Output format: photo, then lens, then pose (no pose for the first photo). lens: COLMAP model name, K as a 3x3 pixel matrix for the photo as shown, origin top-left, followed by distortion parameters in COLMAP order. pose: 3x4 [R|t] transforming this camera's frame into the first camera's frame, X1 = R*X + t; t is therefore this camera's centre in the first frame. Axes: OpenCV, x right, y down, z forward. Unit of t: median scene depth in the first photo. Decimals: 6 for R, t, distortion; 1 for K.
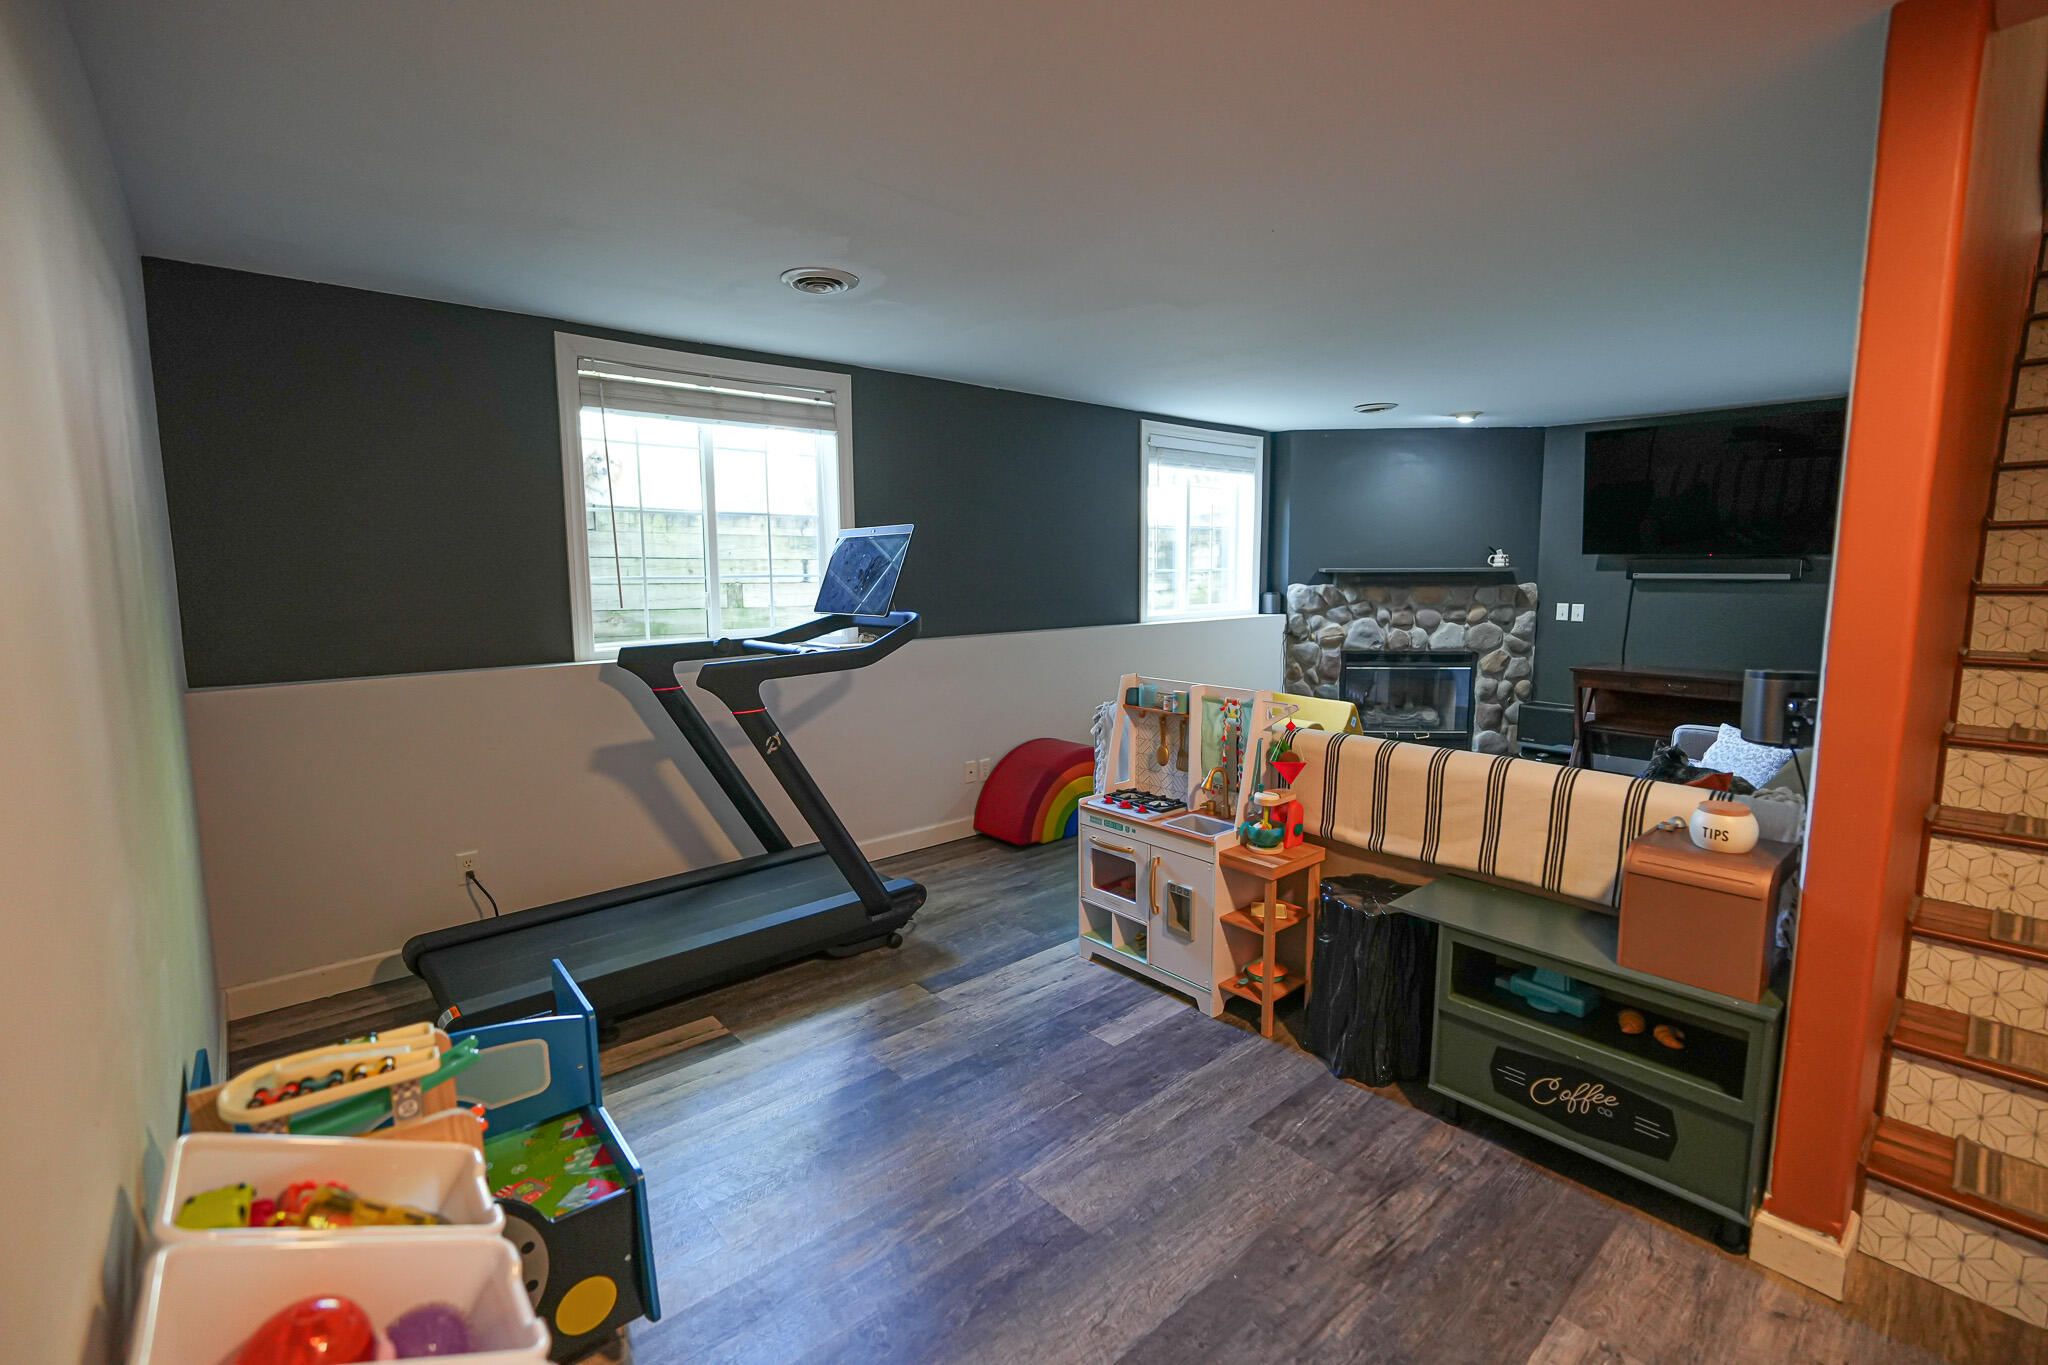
lens RADIAL K [[903.5, 0, 1022.7], [0, 903.5, 680.8], [0, 0, 1]] dist [-0.019594, 0.007755]
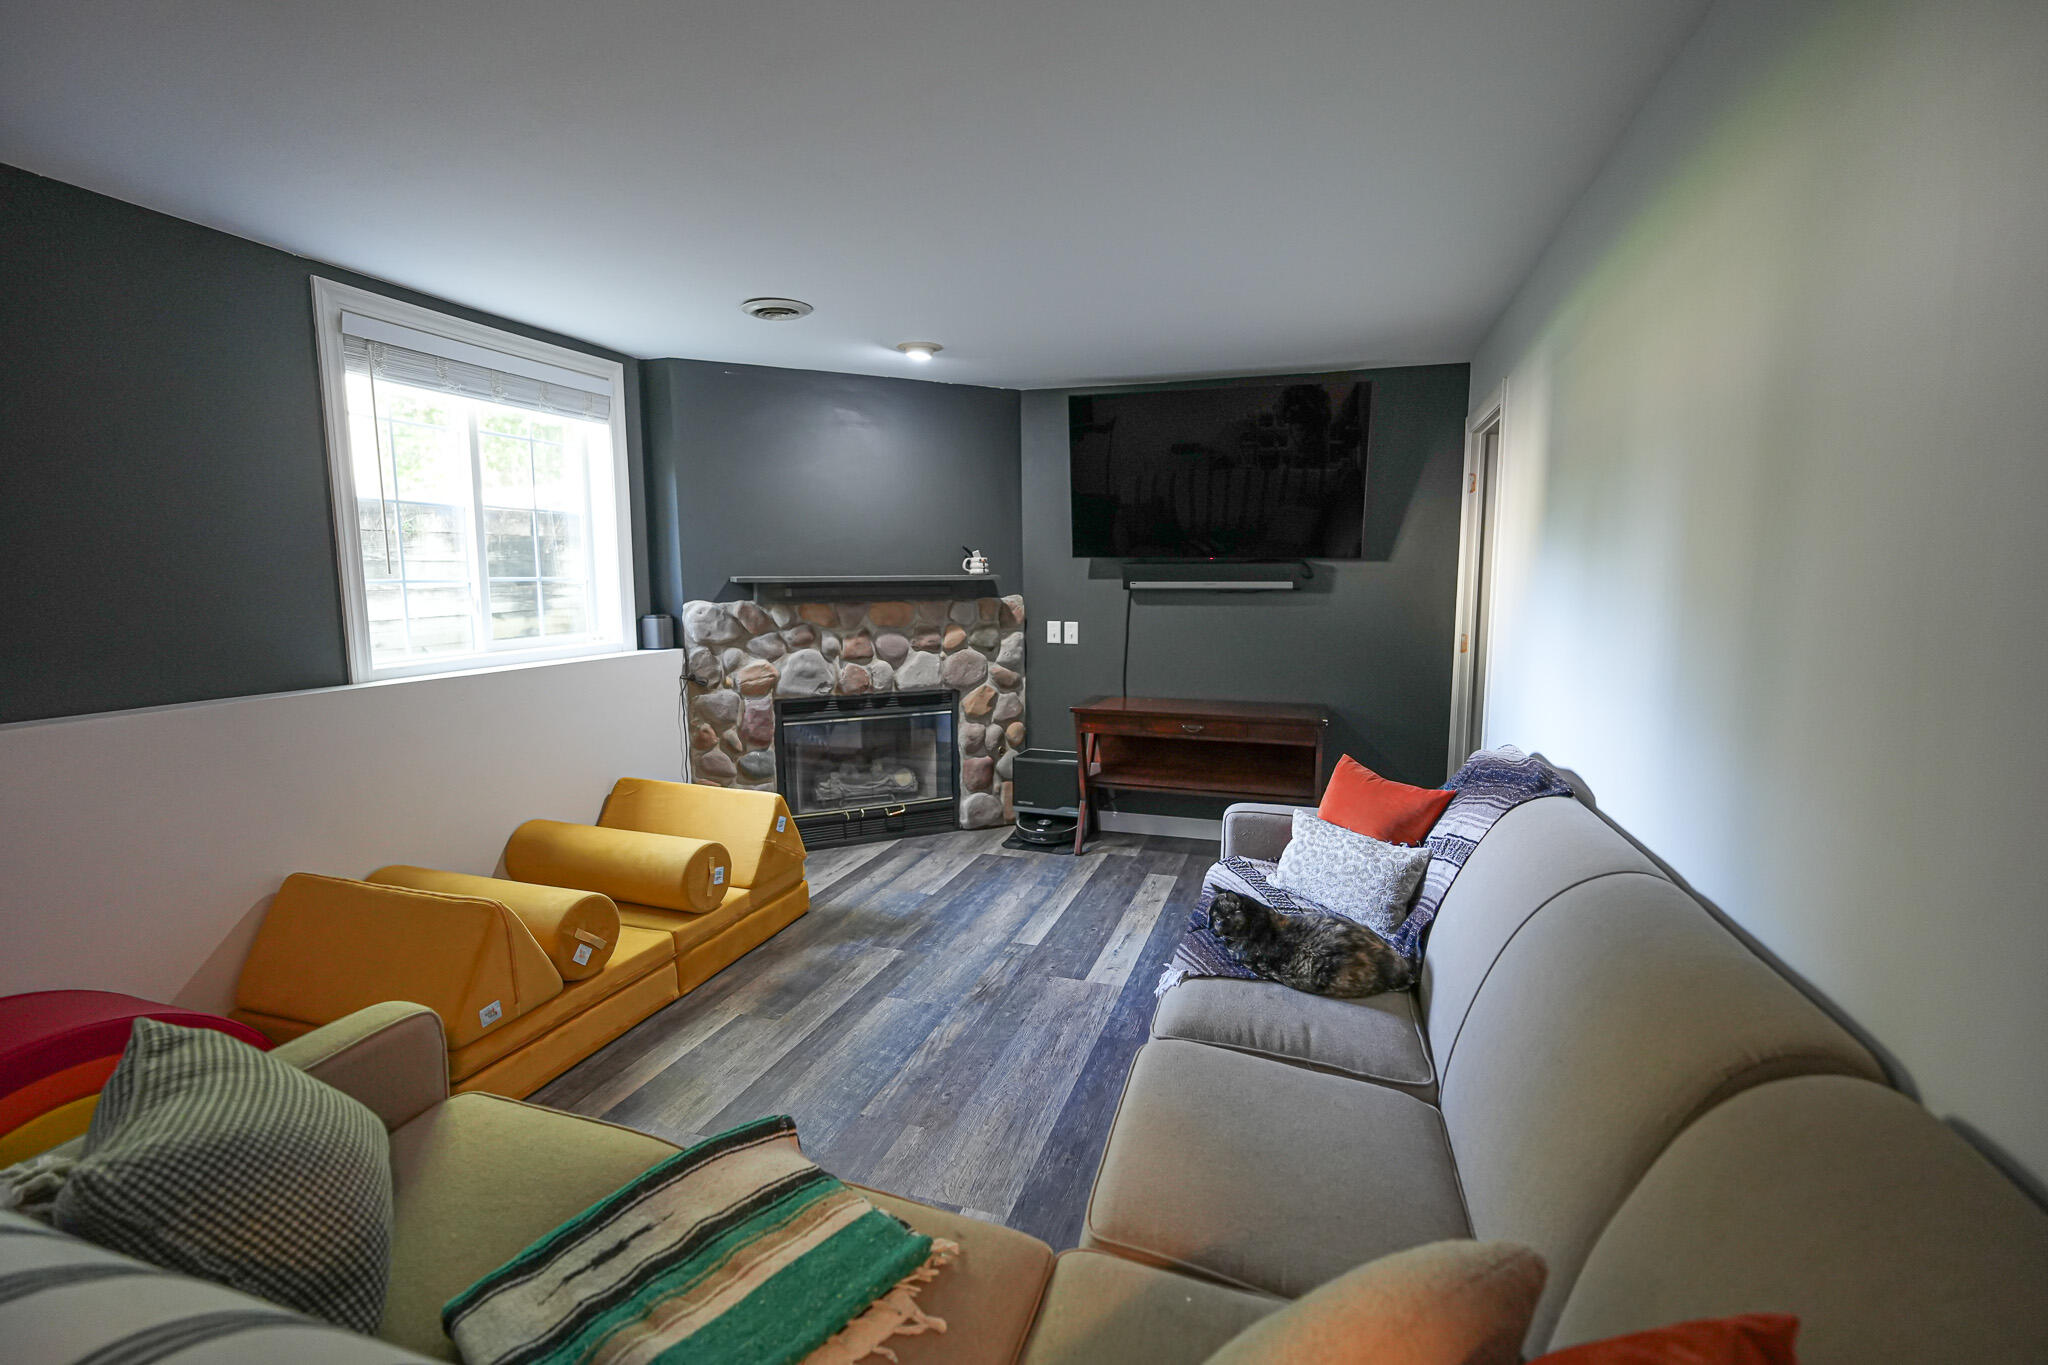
lens RADIAL K [[903.5, 0, 1026.3], [0, 903.5, 687.8], [0, 0, 1]] dist [-0.019594, 0.007755]
pose [[0.862532, -0.060867, 0.502328, 0.209155], [0.063963, 0.997891, 0.011085, -0.043758], [-0.501943, 0.022569, 0.864606, 0.381315]]
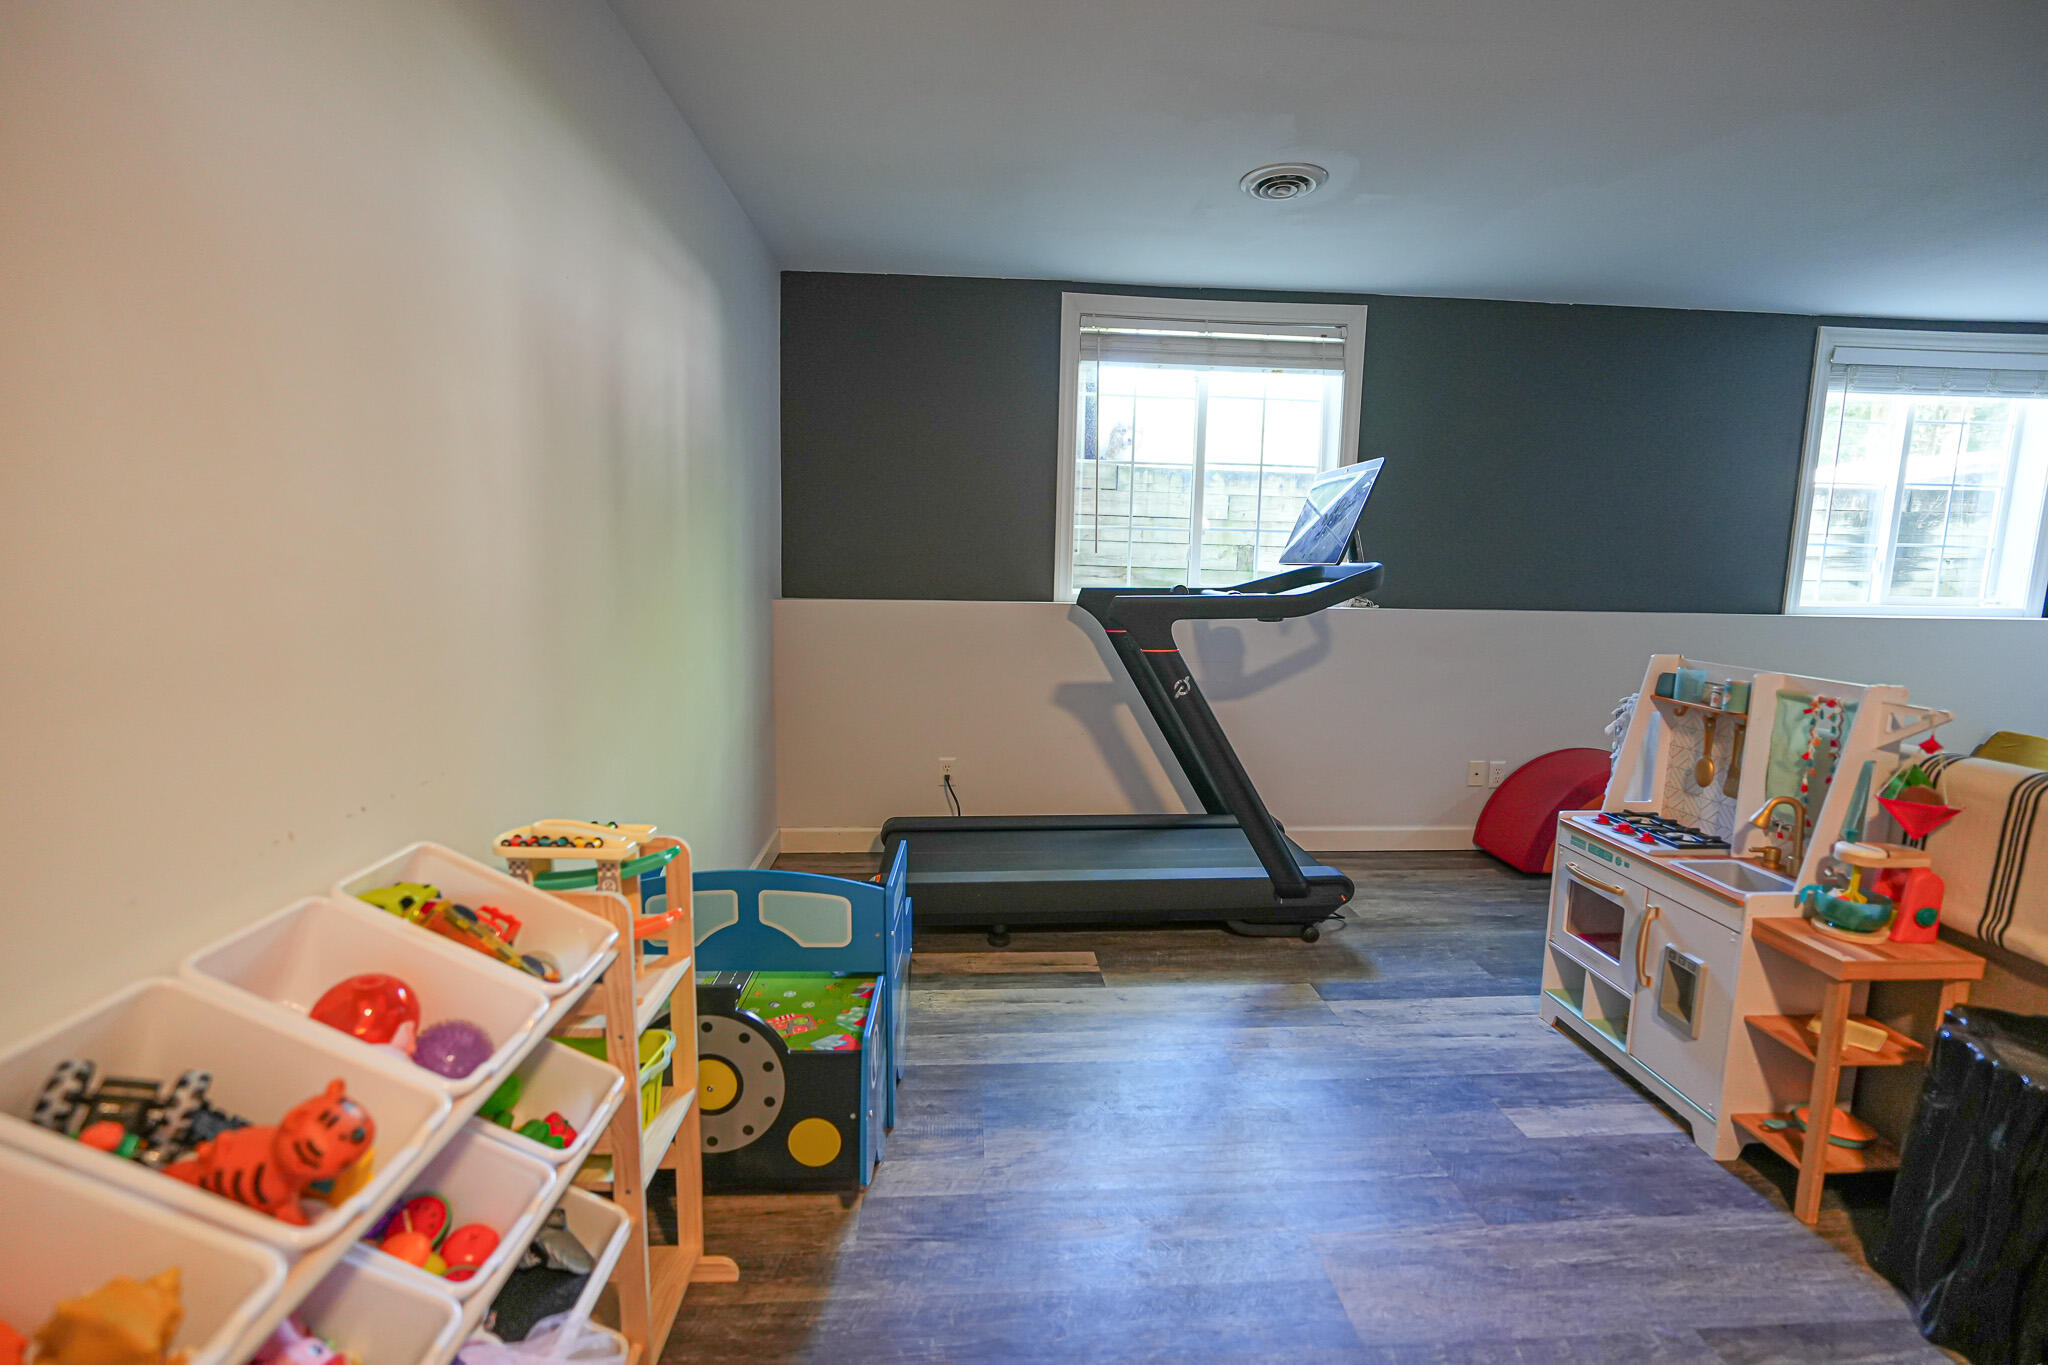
lens RADIAL K [[903.5, 0, 1028.2], [0, 903.5, 683.4], [0, 0, 1]] dist [-0.019594, 0.007755]
pose [[0.796868, 0.104394, -0.595065, 0.082459], [-0.100059, 0.994160, 0.040416, 0.022286], [0.595810, 0.027335, 0.802660, 0.074698]]
